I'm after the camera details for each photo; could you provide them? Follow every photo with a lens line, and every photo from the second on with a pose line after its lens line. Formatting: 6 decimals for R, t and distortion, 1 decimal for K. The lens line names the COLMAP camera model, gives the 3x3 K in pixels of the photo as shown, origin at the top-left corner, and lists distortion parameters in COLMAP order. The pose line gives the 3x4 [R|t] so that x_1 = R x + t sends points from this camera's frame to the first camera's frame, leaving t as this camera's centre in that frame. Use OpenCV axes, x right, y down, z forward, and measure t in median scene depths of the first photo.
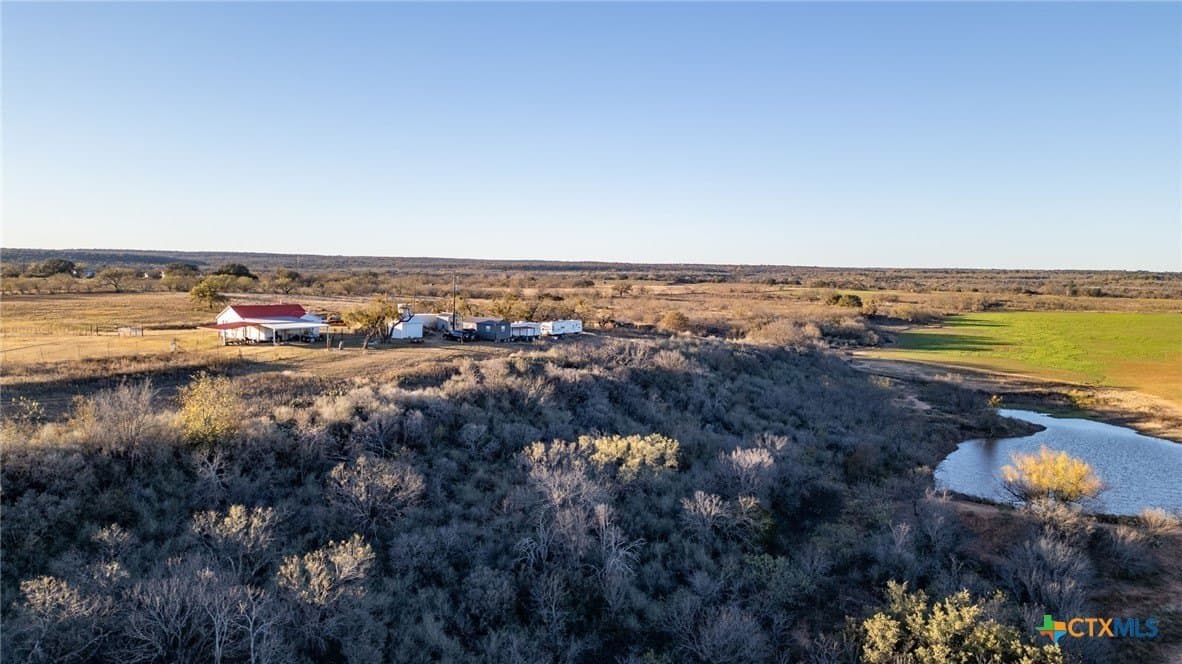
lens RADIAL K [[825.5, 0, 595.2], [0, 825.5, 333.9], [0, 0, 1]] dist [0.087092, -0.076240]
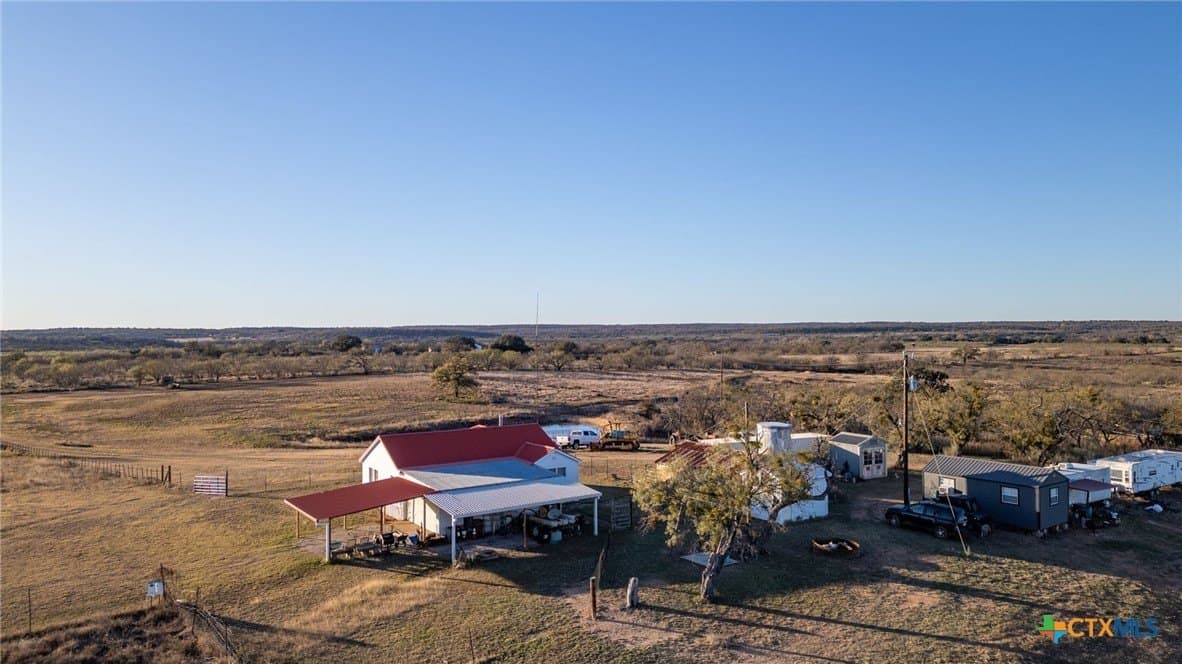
lens RADIAL K [[825.5, 0, 595.2], [0, 825.5, 333.9], [0, 0, 1]] dist [0.087092, -0.076240]
pose [[0.947405, -0.025440, -0.319023, -0.052764], [0.000384, 0.996925, -0.078357, -0.013957], [0.320036, 0.074114, 0.944502, 0.168992]]
